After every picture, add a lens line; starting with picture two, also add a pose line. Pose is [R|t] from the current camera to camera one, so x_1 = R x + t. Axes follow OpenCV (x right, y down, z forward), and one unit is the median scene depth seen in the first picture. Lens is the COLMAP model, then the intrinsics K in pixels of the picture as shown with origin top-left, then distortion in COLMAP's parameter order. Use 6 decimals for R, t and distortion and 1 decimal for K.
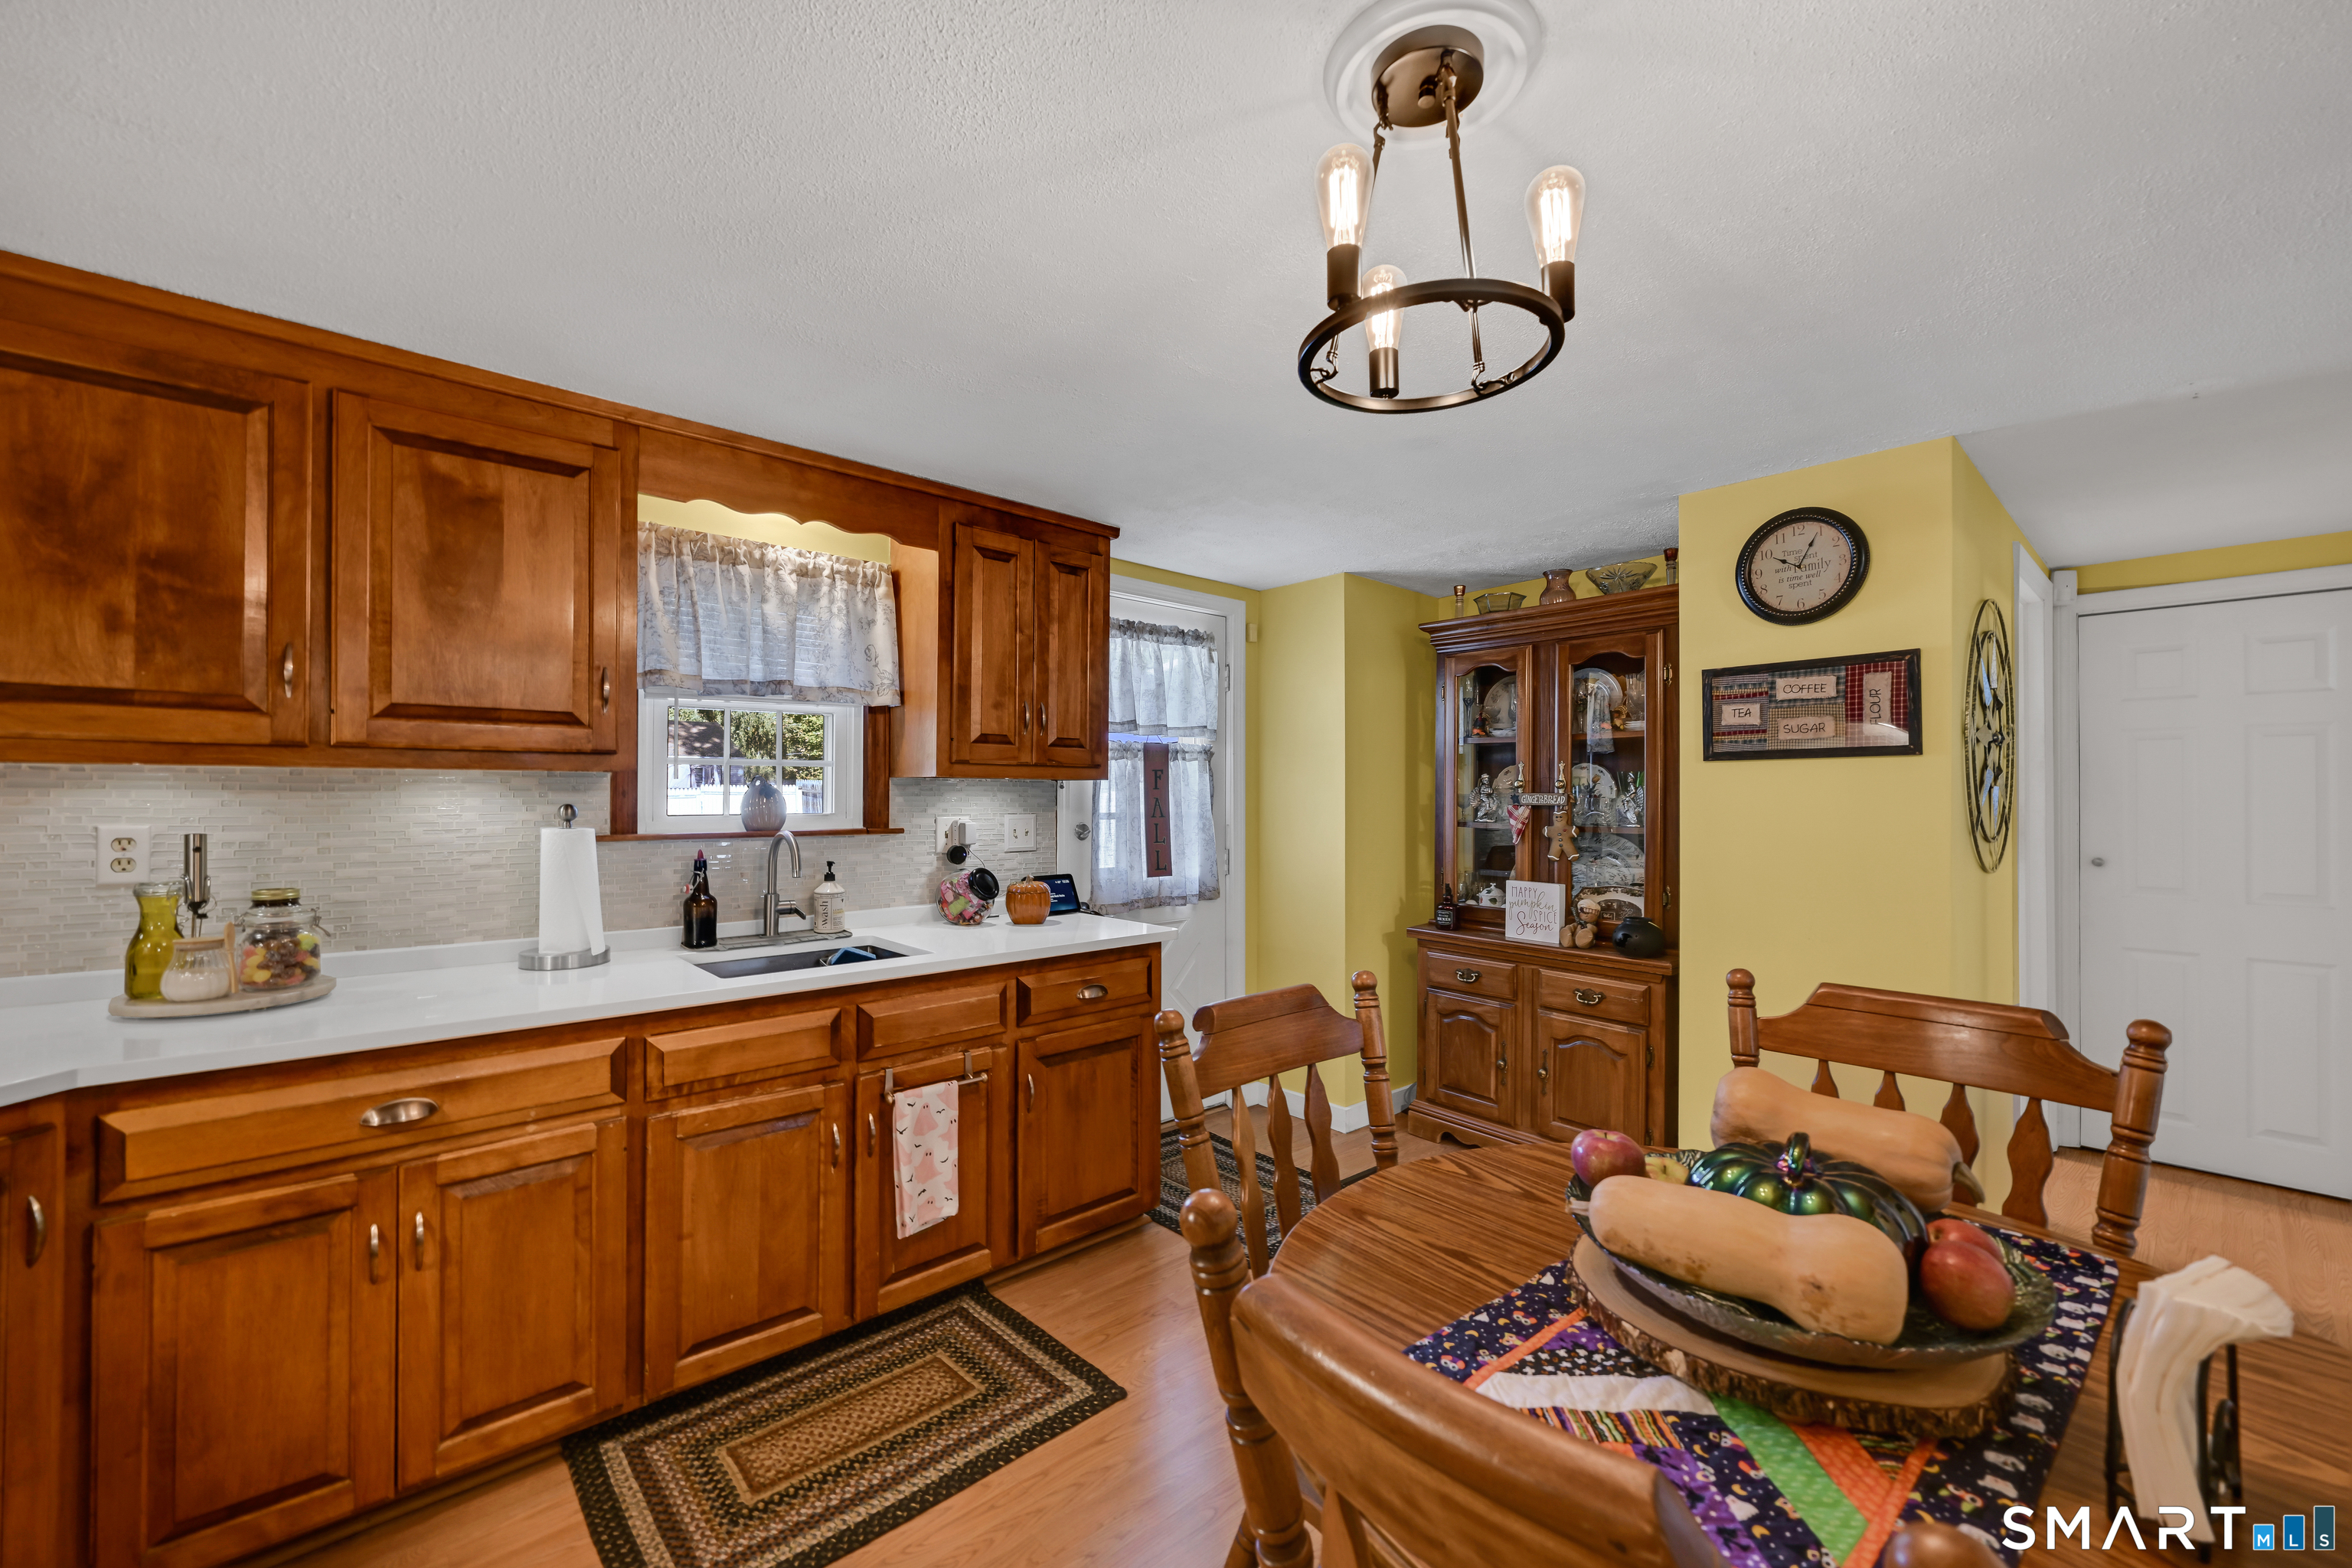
lens RADIAL K [[935.8, 0, 1144.8], [0, 935.8, 785.7], [0, 0, 1]] dist [0.000144, 0.000008]
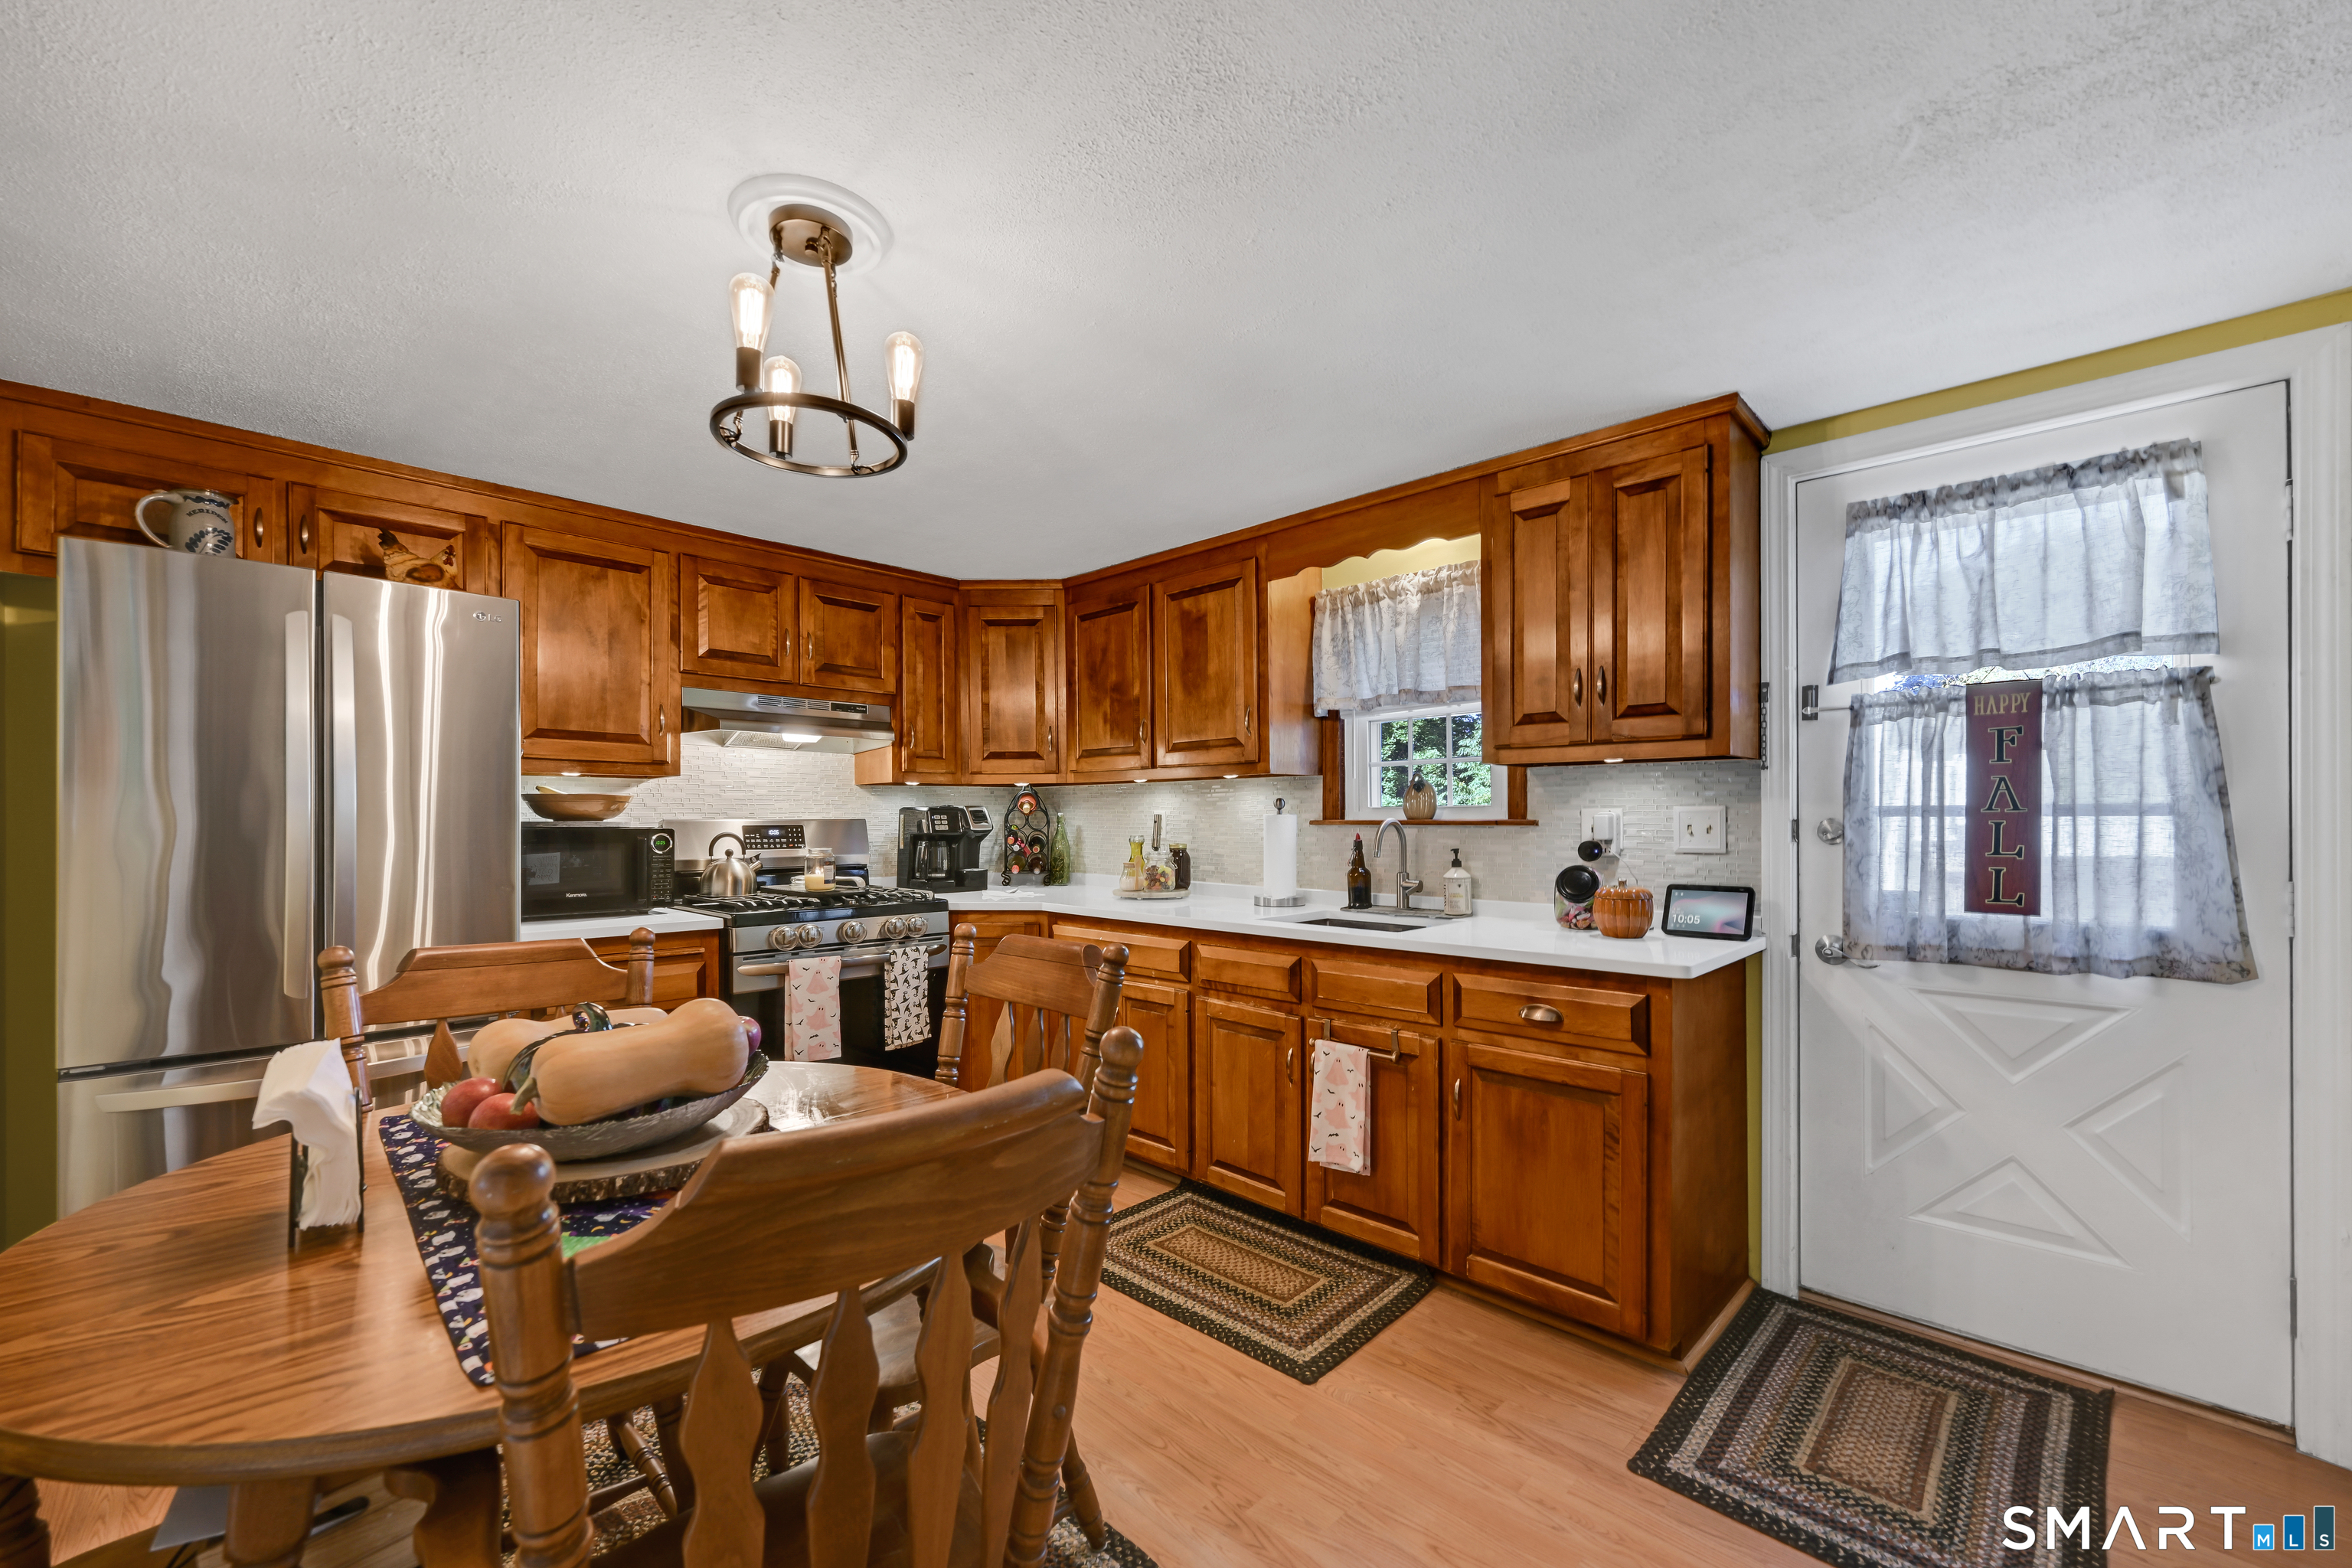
lens RADIAL K [[943.5, 0, 1181.3], [0, 943.5, 814.2], [0, 0, 1]] dist [-0.001888, -0.000134]
pose [[0.085758, -0.006986, -0.996291, 0.881380], [0.012272, 0.999907, -0.005955, 0.053432], [0.996240, -0.011715, 0.085836, 0.726225]]
